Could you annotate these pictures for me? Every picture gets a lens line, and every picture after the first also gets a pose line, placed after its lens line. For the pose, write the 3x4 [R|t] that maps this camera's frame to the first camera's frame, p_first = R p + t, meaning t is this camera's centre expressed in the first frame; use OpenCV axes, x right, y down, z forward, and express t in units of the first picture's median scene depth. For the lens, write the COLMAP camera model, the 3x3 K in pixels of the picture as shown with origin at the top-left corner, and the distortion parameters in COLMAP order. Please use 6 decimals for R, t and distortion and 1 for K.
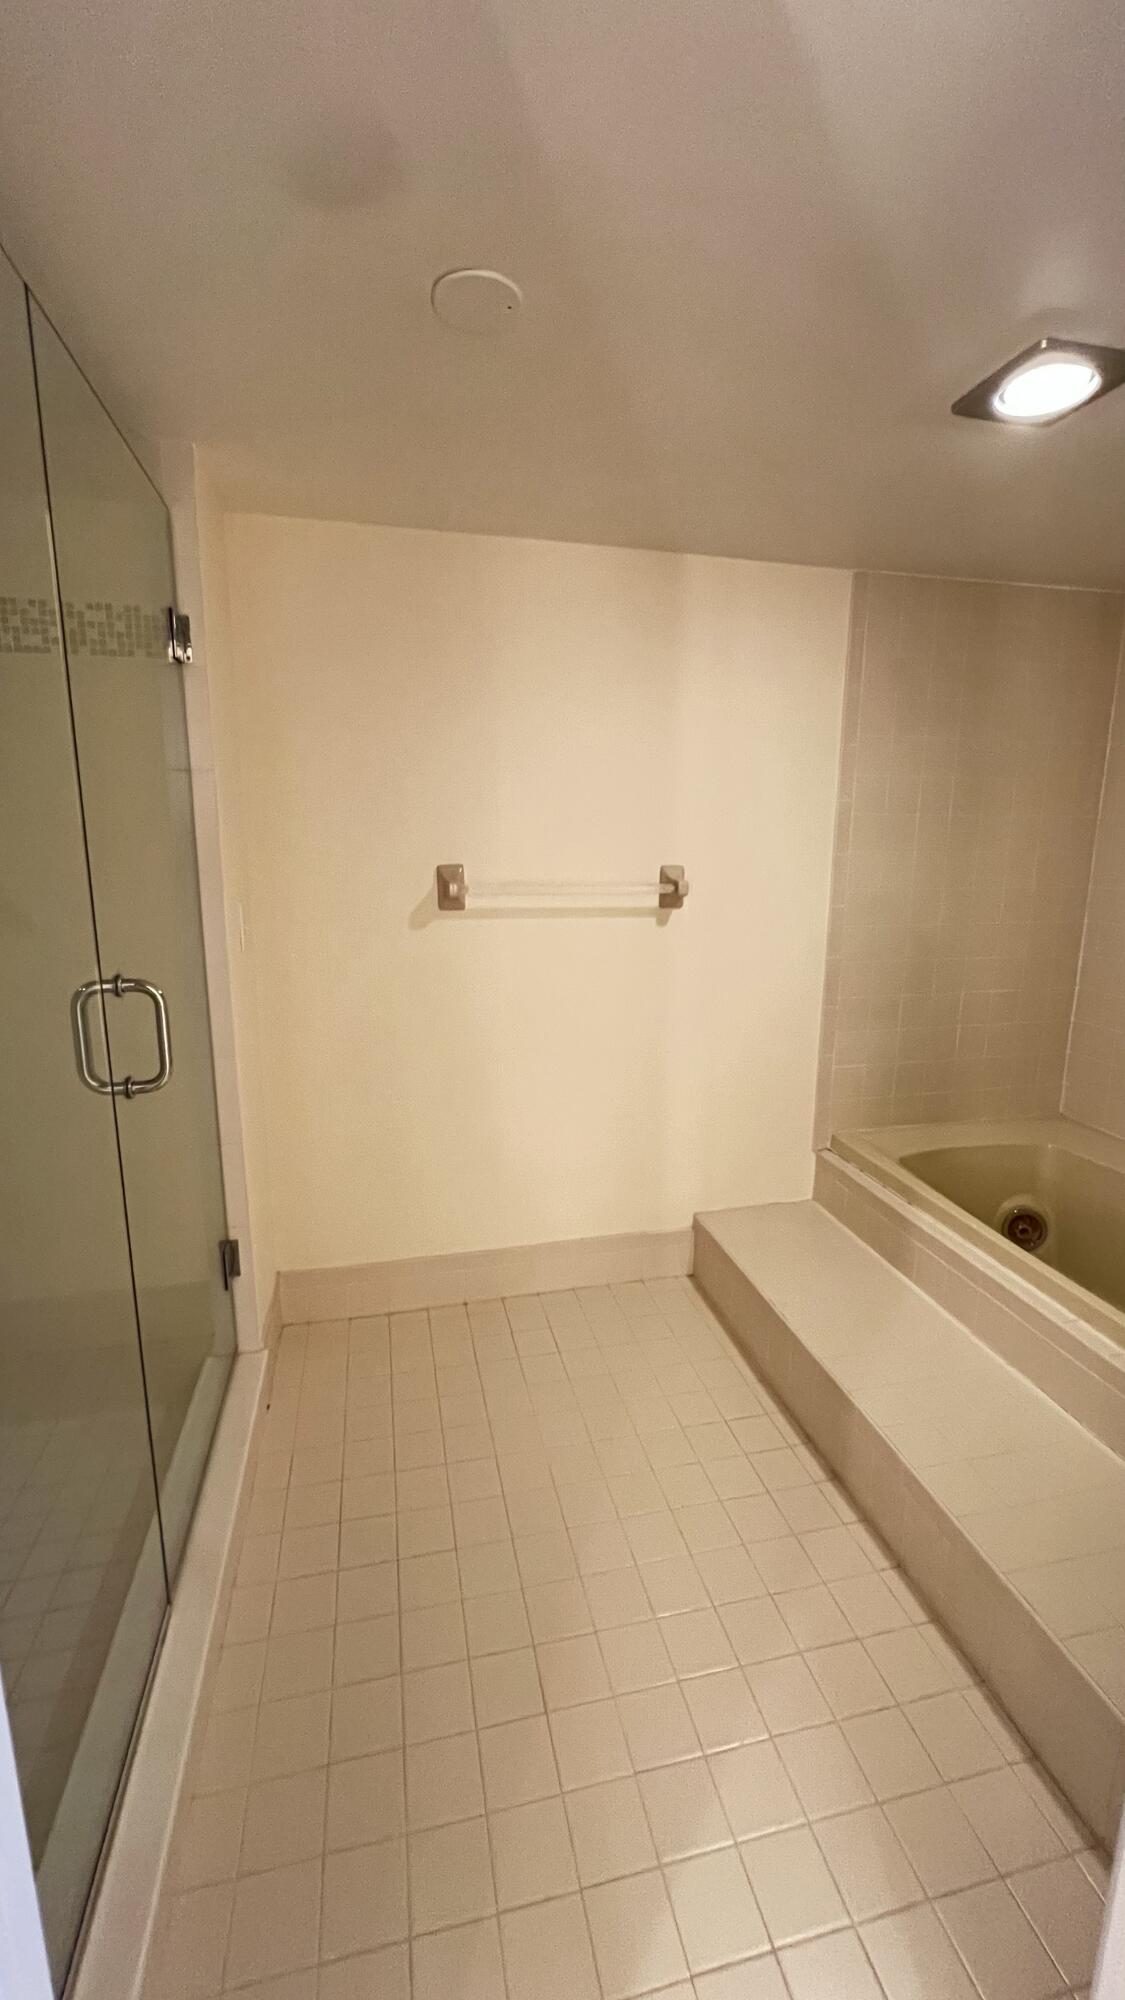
lens RADIAL K [[792.8, 0, 554.7], [0, 792.8, 988.2], [0, 0, 1]] dist [-0.001413, -0.000211]
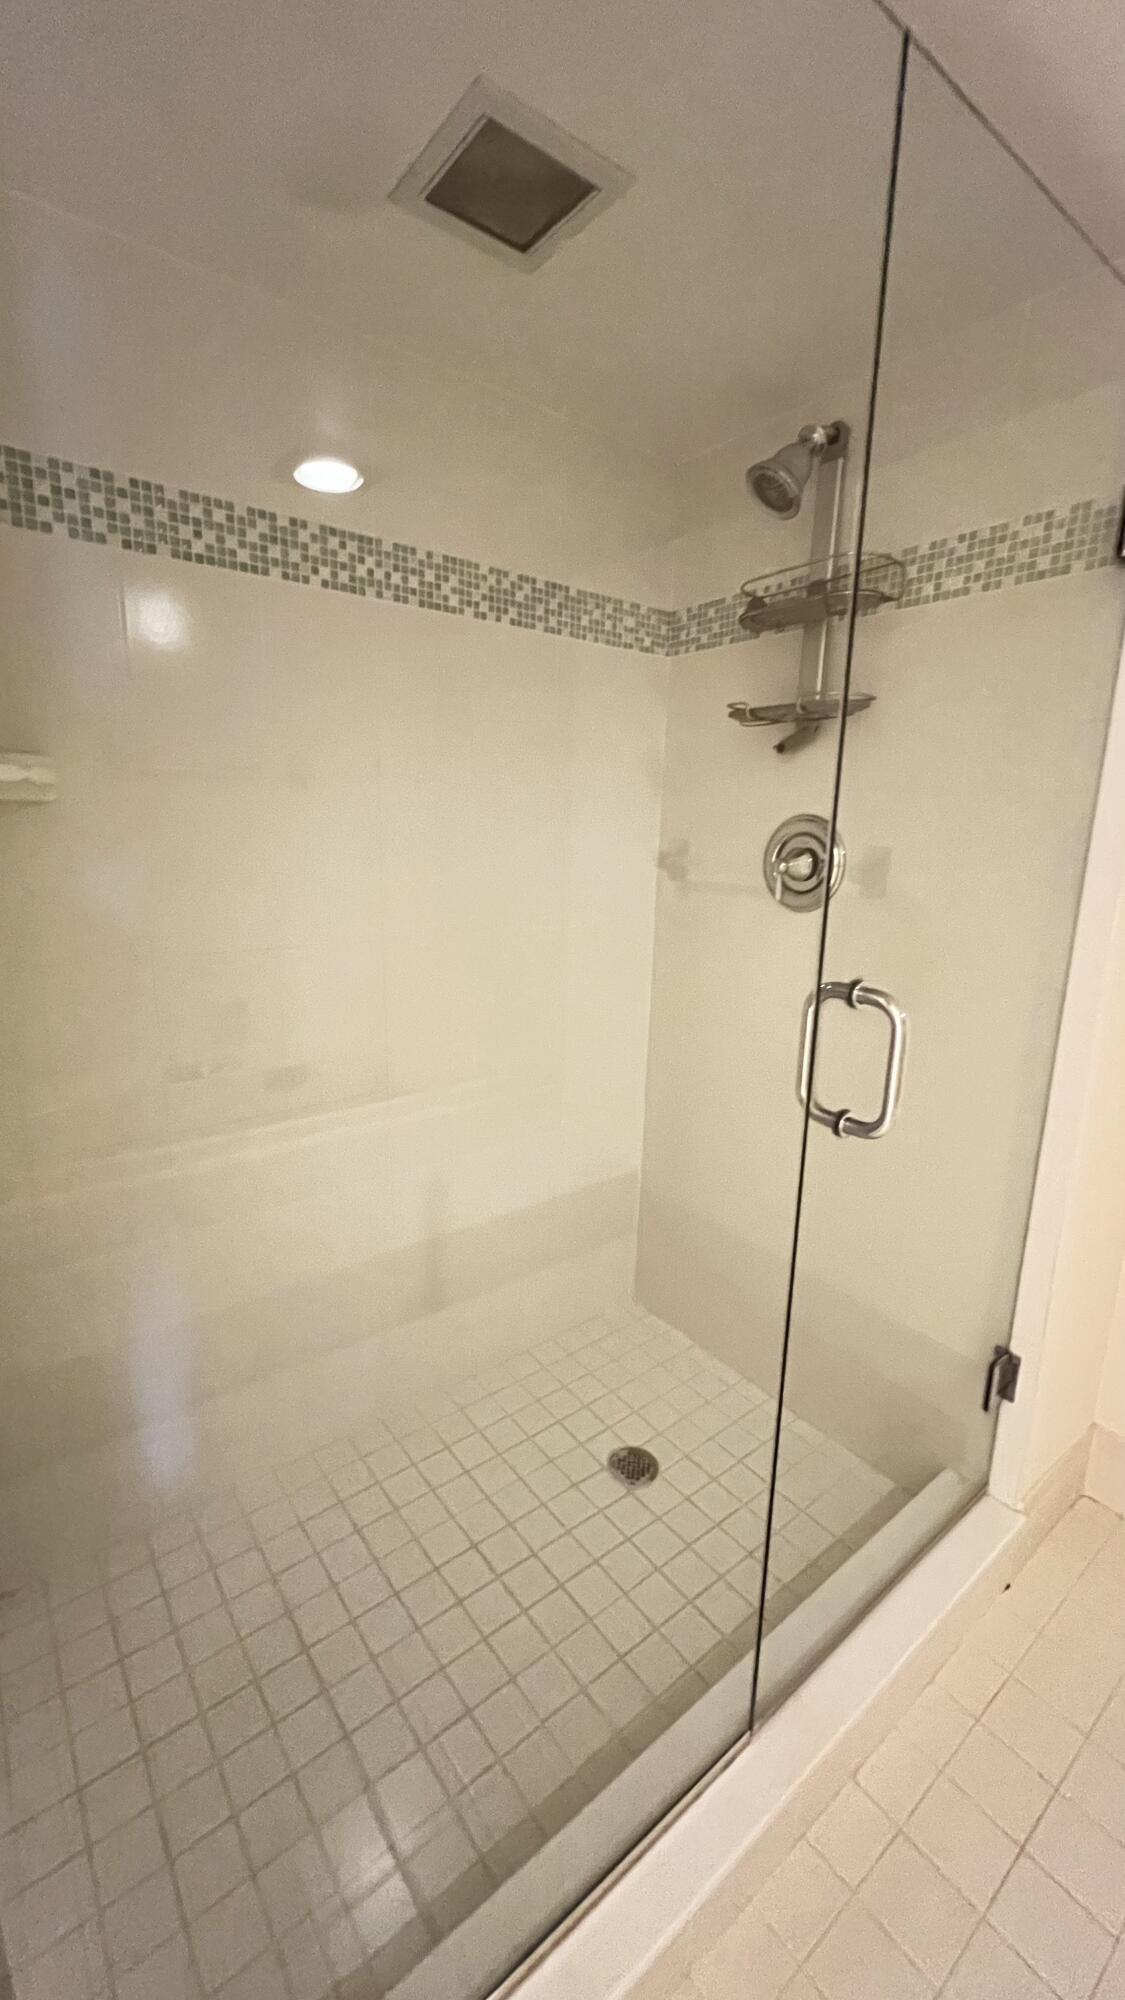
lens RADIAL K [[792.8, 0, 554.7], [0, 792.8, 988.2], [0, 0, 1]] dist [-0.001413, -0.000211]
pose [[0.419868, 0.198429, -0.885628, 0.008388], [-0.193189, 0.972984, 0.126412, -0.036109], [0.886786, 0.118018, 0.446859, 0.280184]]
